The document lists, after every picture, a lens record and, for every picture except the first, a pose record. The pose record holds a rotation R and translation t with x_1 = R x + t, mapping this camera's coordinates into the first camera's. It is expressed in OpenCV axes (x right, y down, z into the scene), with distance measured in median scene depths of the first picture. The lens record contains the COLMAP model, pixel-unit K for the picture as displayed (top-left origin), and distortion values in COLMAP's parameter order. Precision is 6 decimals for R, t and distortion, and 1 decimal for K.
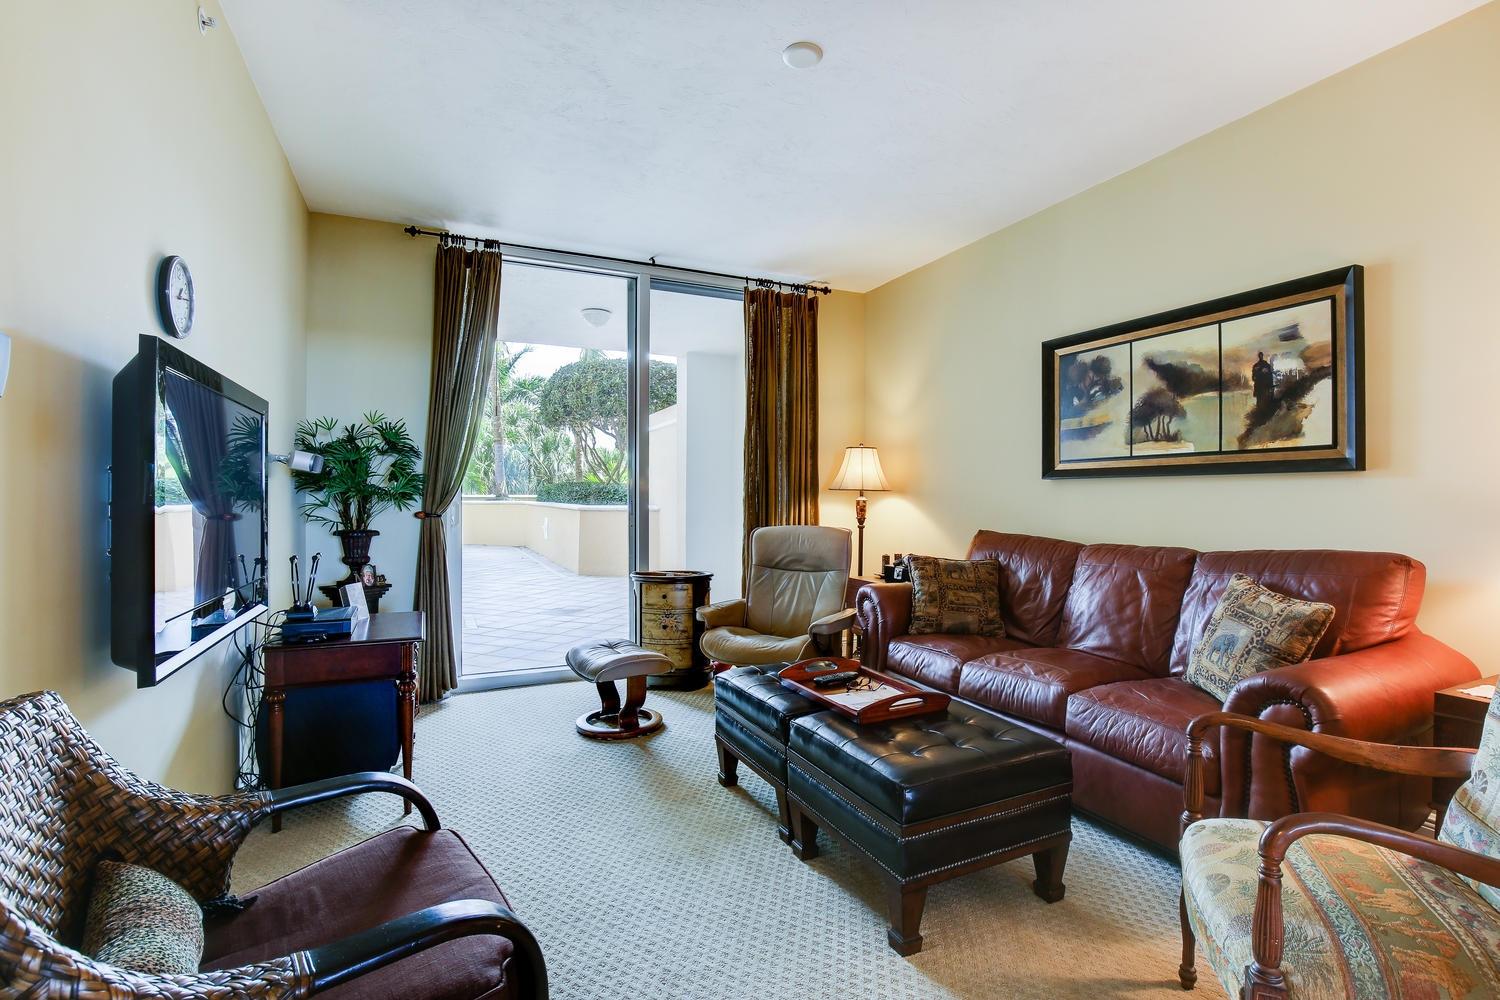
lens RADIAL K [[691.6, 0, 760.2], [0, 691.6, 496.7], [0, 0, 1]] dist [-0.037836, 0.007140]
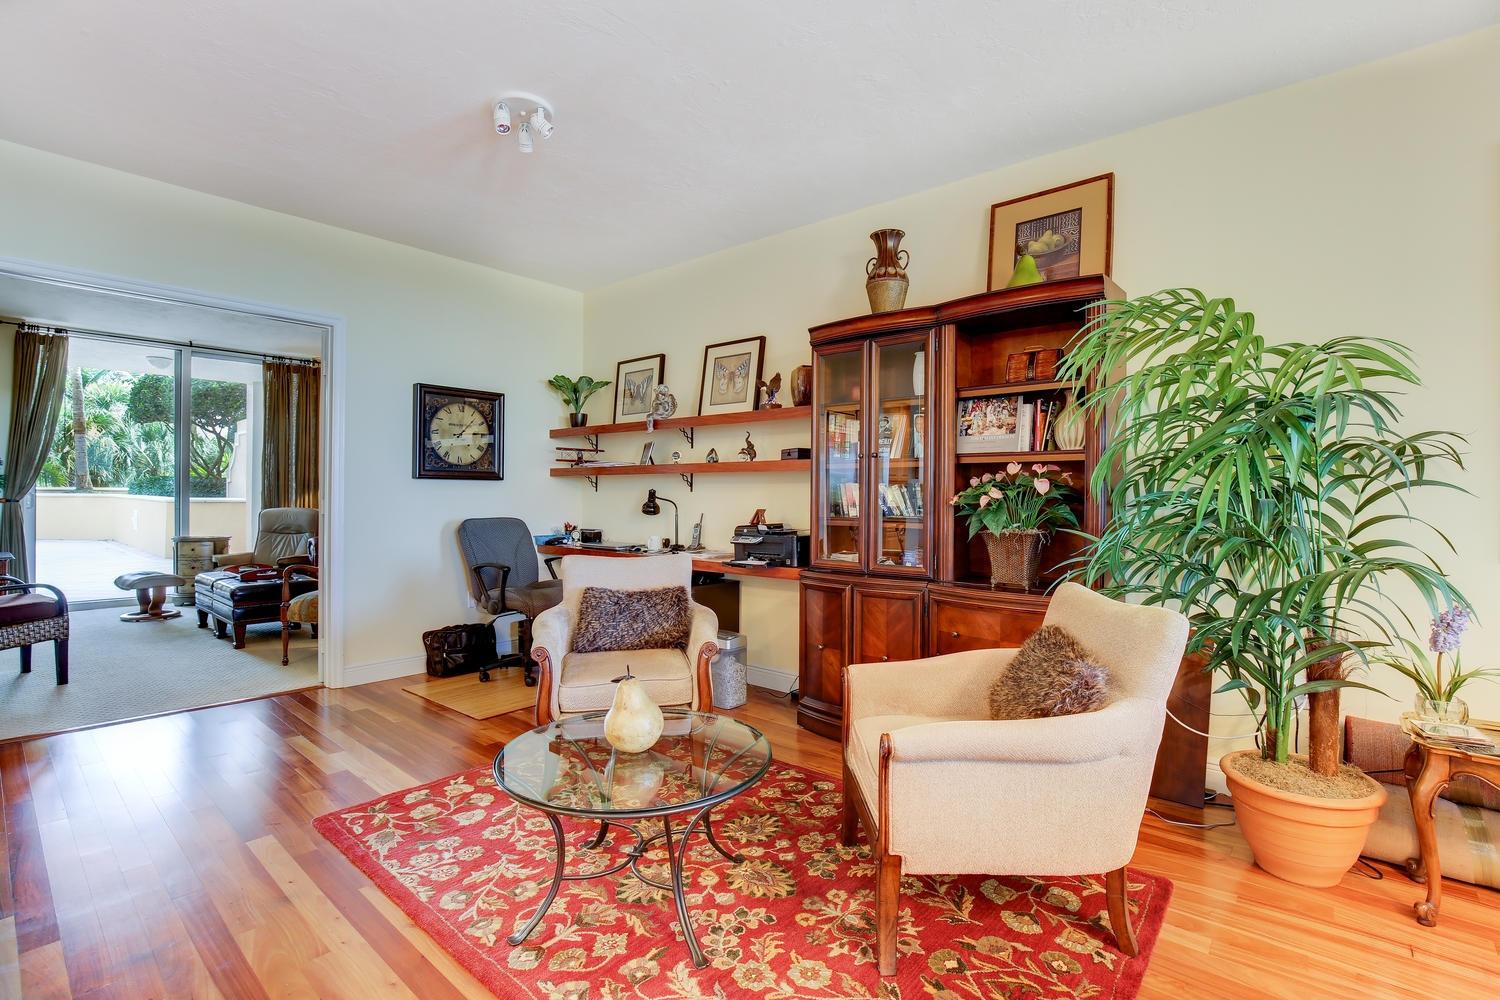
lens RADIAL K [[691.6, 0, 760.2], [0, 691.6, 496.7], [0, 0, 1]] dist [-0.037836, 0.007140]
pose [[0.911498, 0.002696, 0.411295, 0.424084], [-0.005329, 0.999972, 0.005255, 0.000186], [-0.411270, -0.006981, 0.911487, -1.018613]]
